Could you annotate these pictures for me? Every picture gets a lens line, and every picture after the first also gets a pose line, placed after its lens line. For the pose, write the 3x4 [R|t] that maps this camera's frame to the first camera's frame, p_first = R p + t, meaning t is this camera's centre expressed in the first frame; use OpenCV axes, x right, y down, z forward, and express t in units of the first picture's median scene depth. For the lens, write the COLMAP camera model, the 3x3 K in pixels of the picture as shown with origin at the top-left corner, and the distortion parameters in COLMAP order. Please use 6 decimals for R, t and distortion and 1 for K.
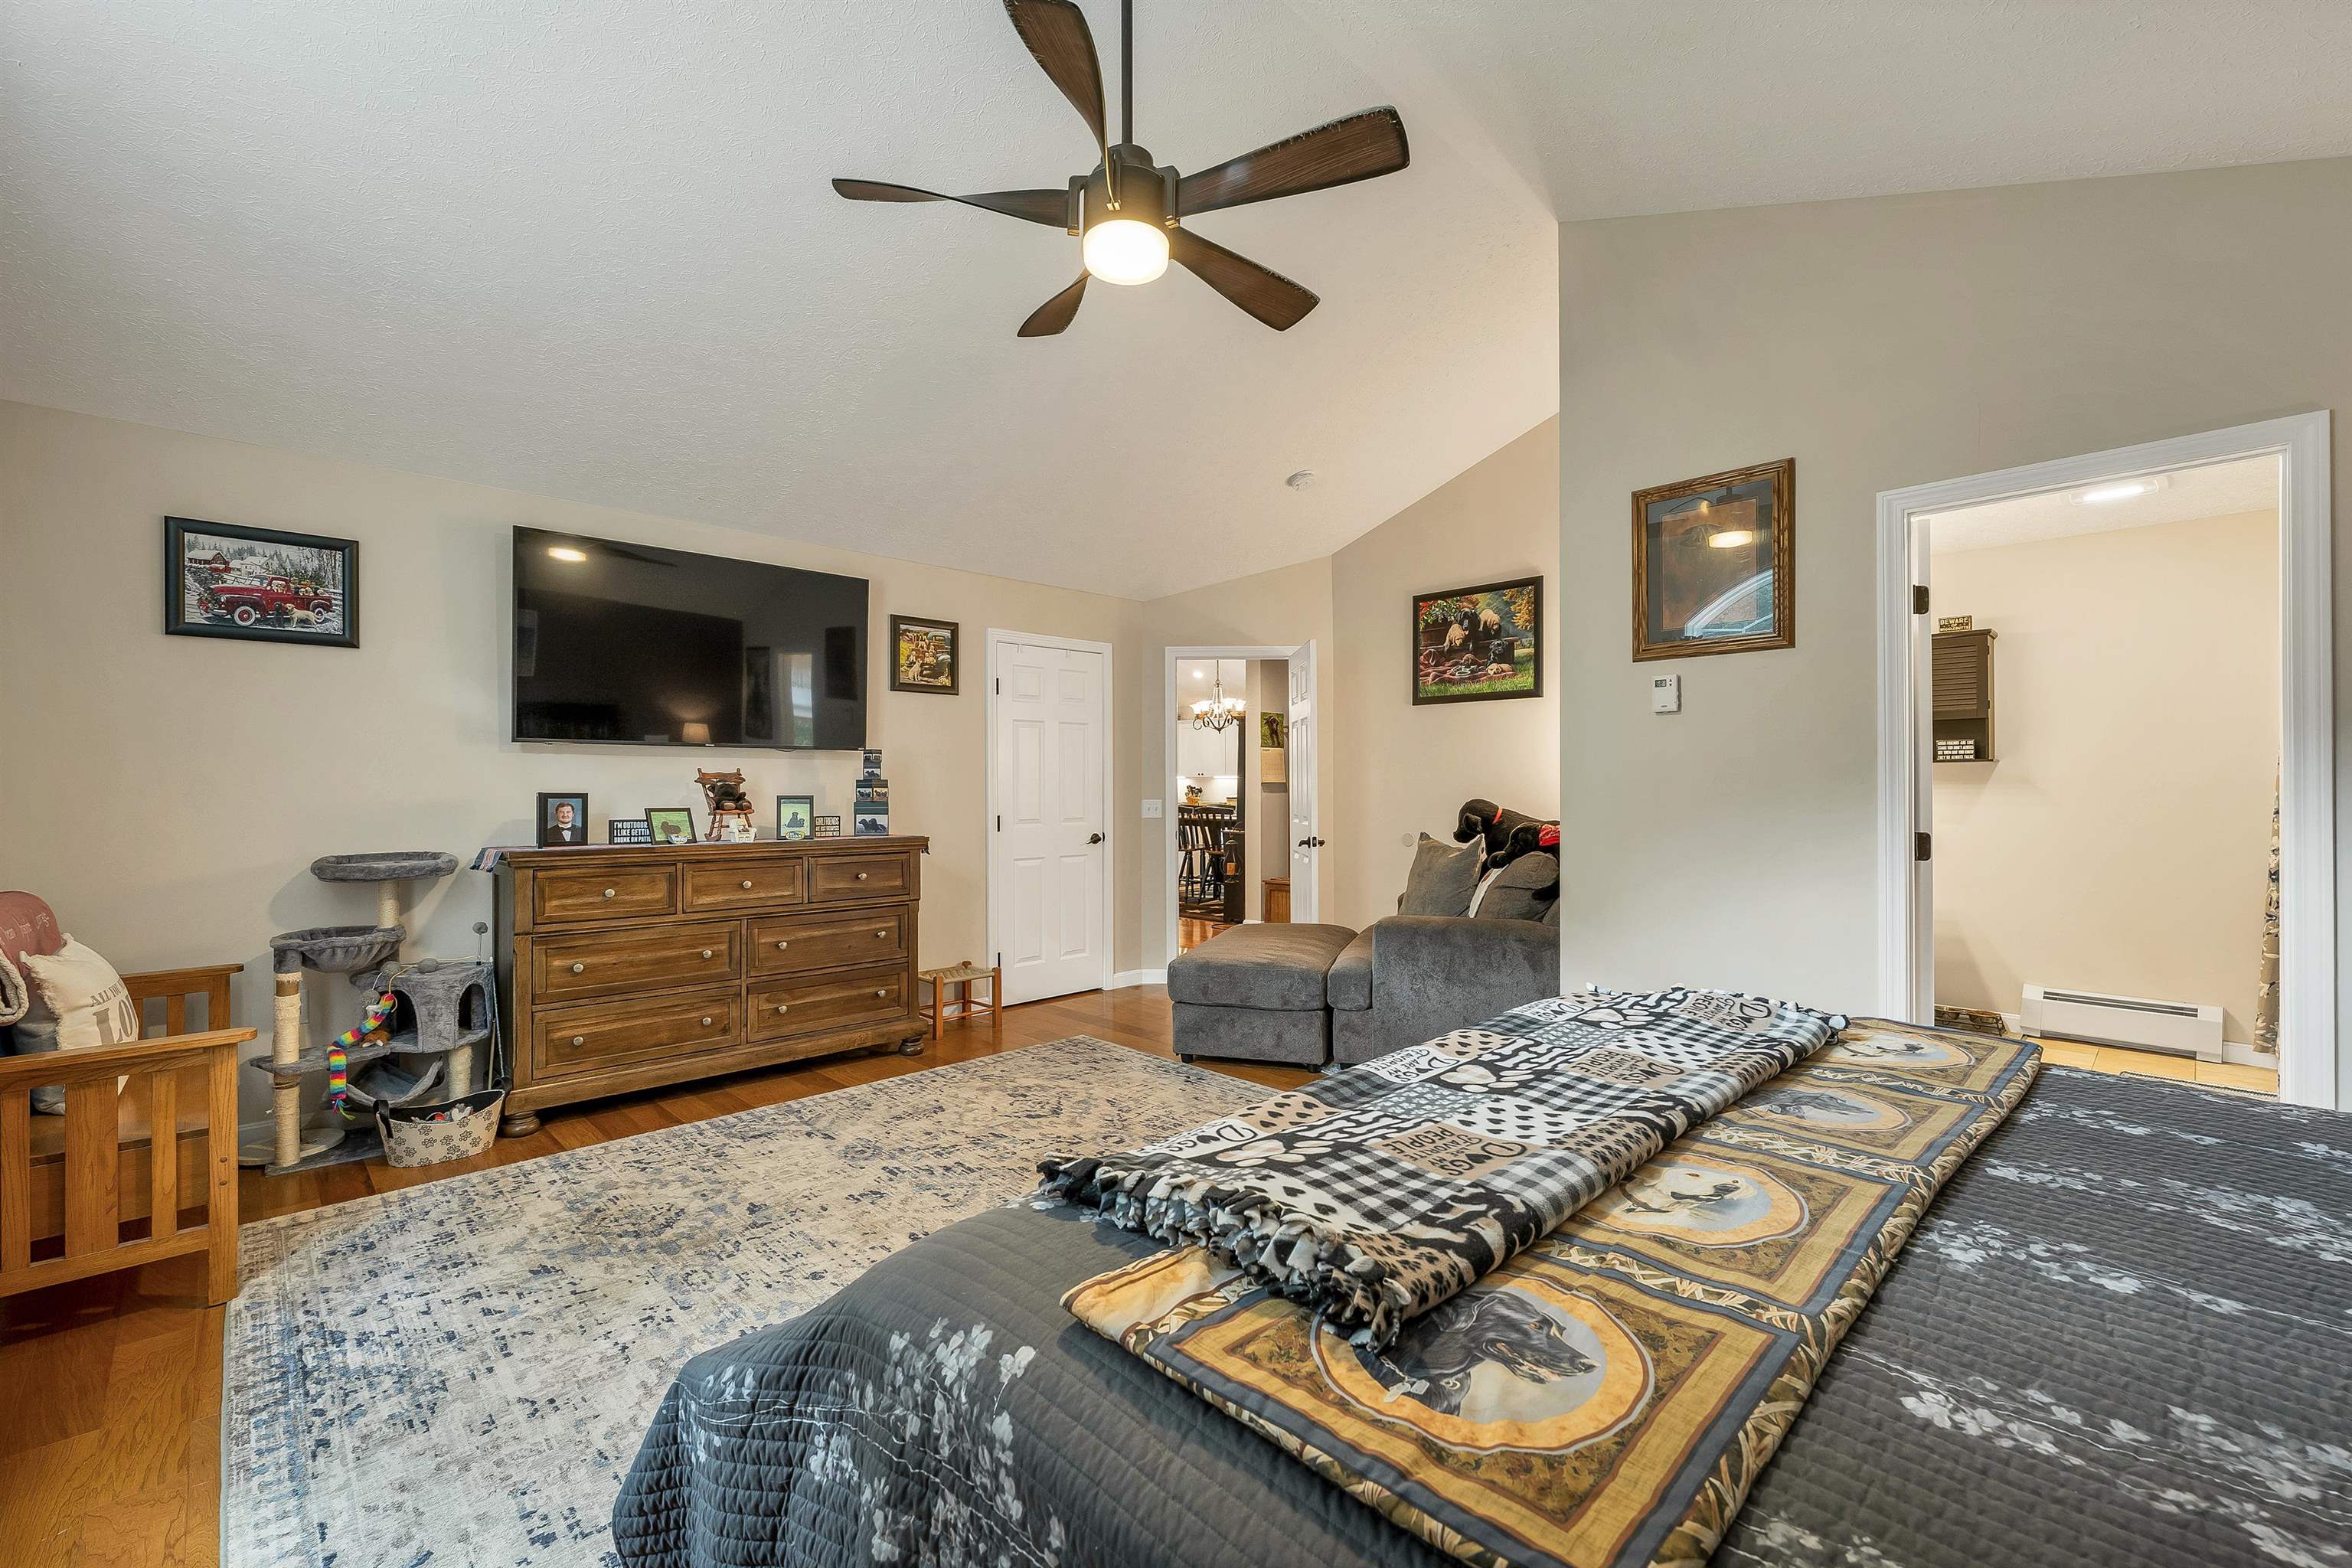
lens RADIAL K [[973.8, 0, 1176.0], [0, 973.8, 784.0], [0, 0, 1]] dist [-0.000534, 0.000168]
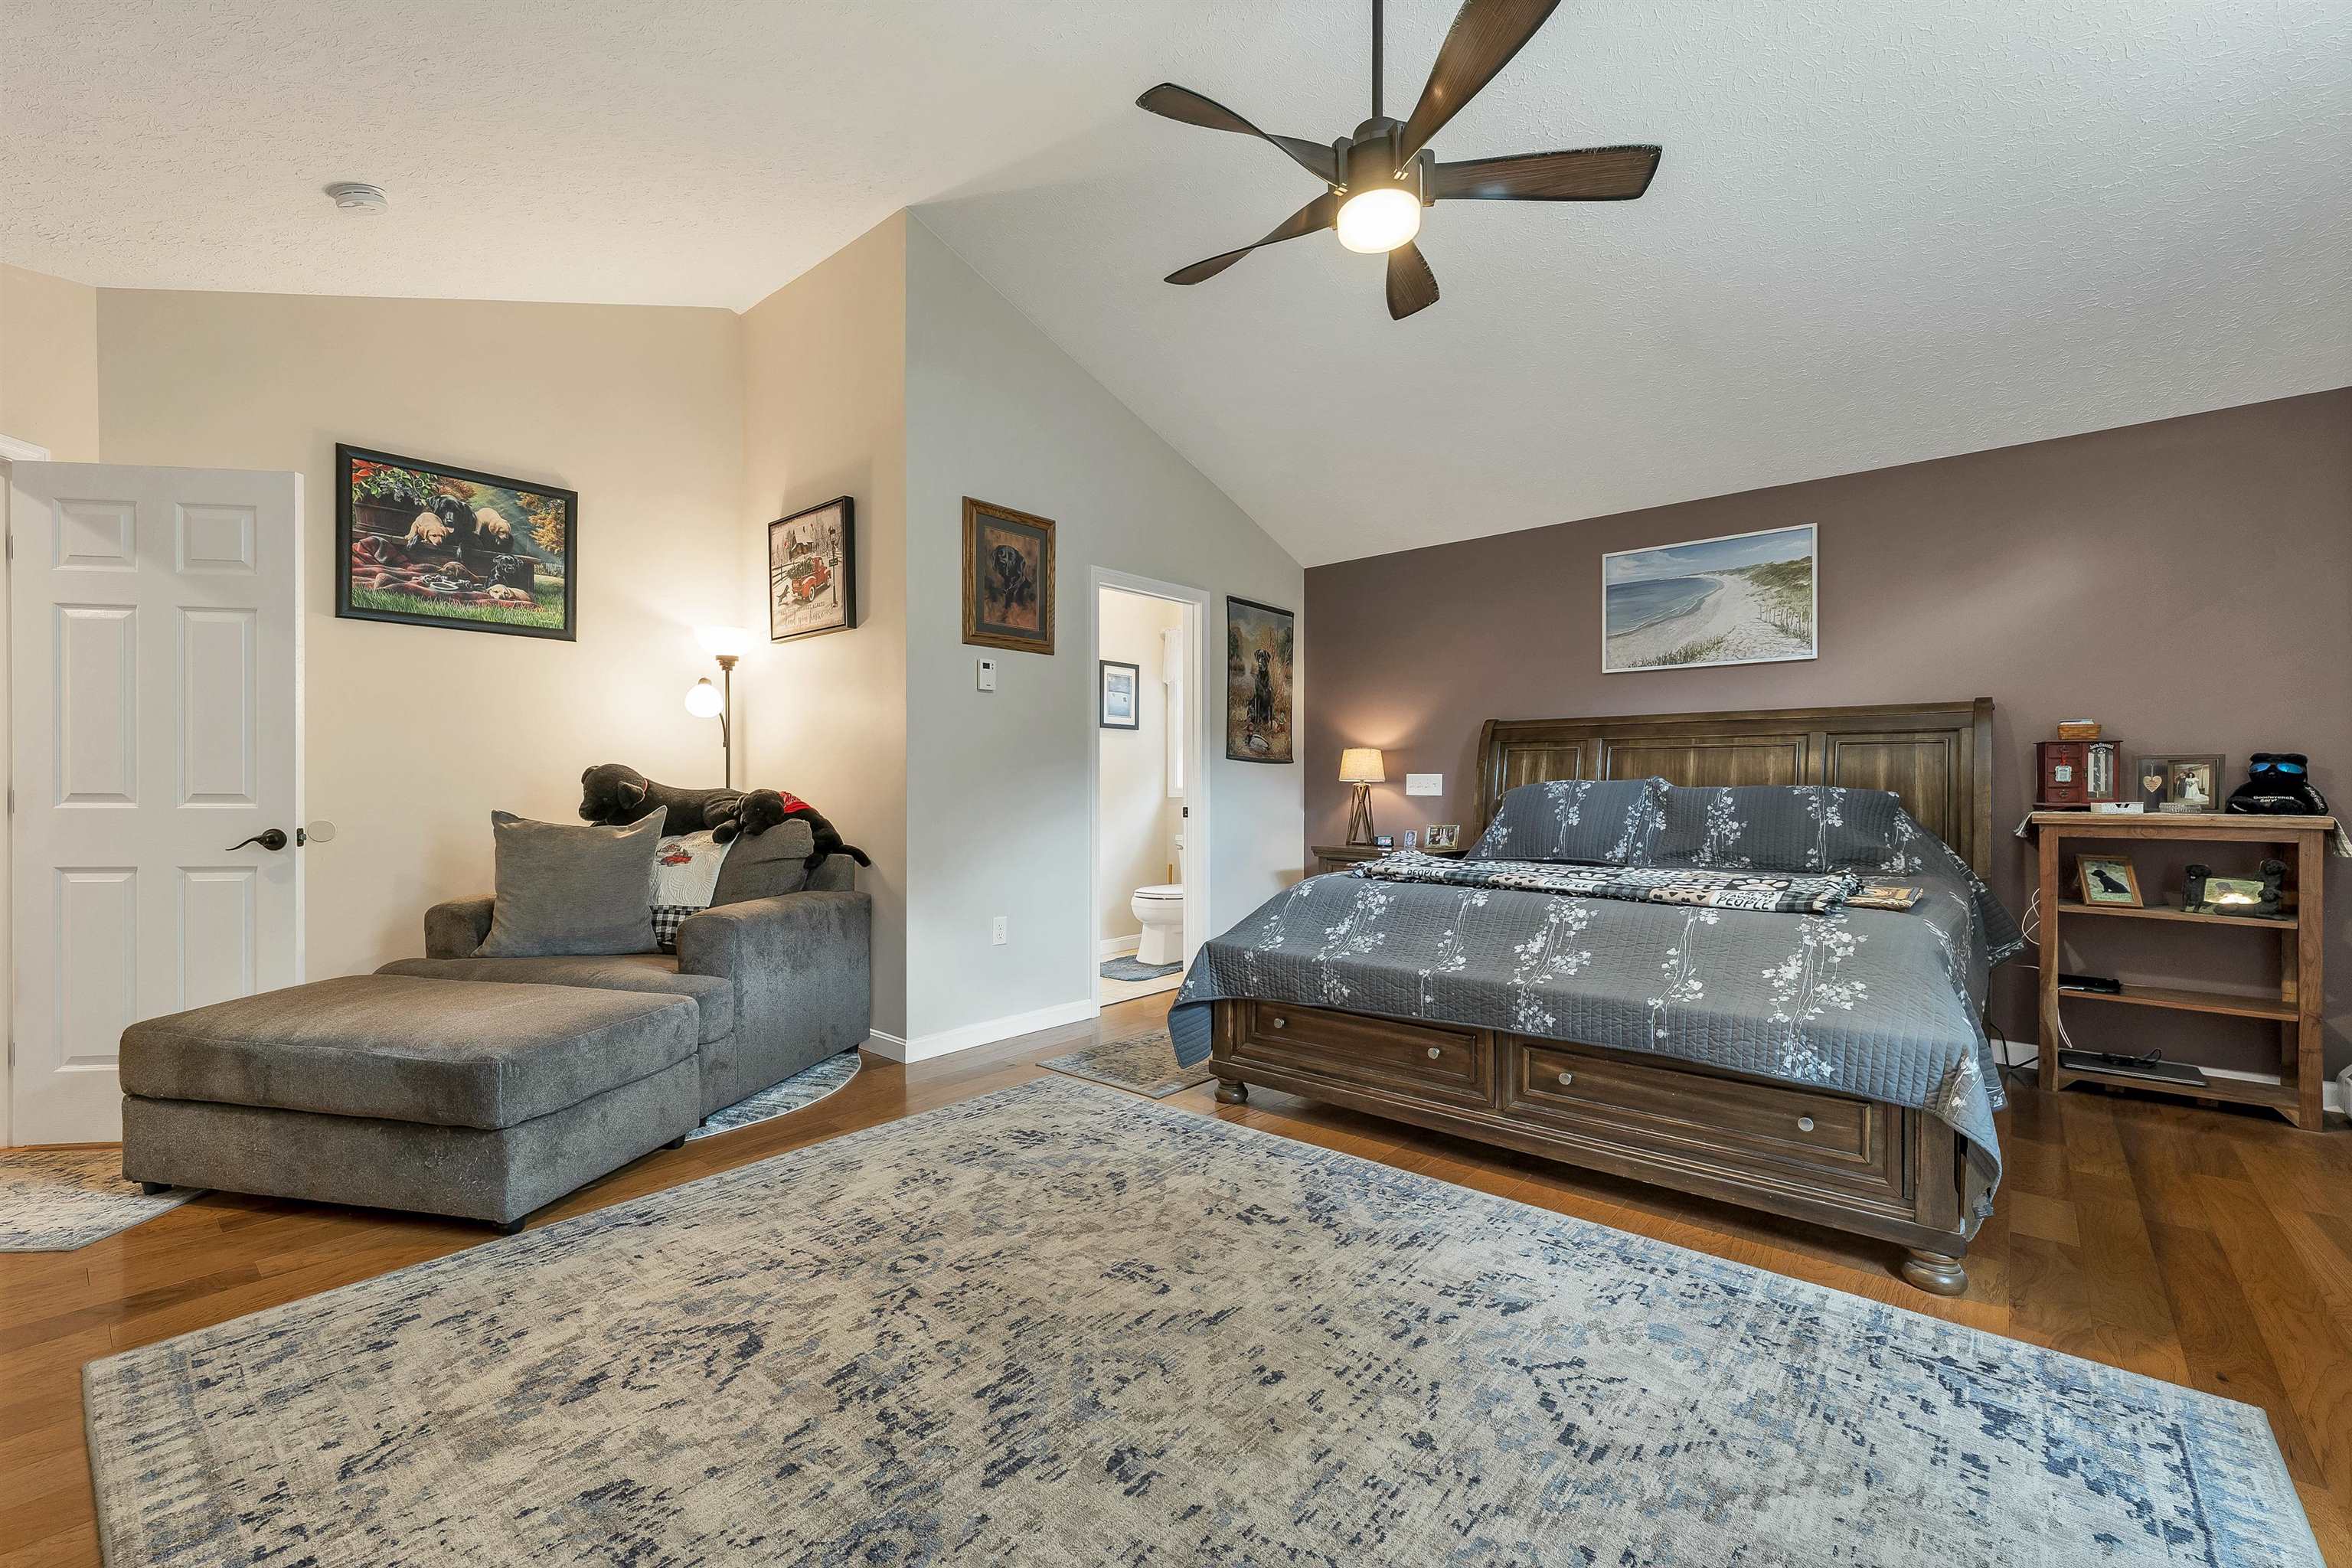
lens RADIAL K [[973.8, 0, 1176.0], [0, 973.8, 784.0], [0, 0, 1]] dist [-0.000534, 0.000168]
pose [[-0.081401, 0.003761, 0.996674, -0.465585], [-0.003677, 0.999985, -0.004074, 0.029991], [-0.996675, -0.003997, -0.081386, 0.561159]]
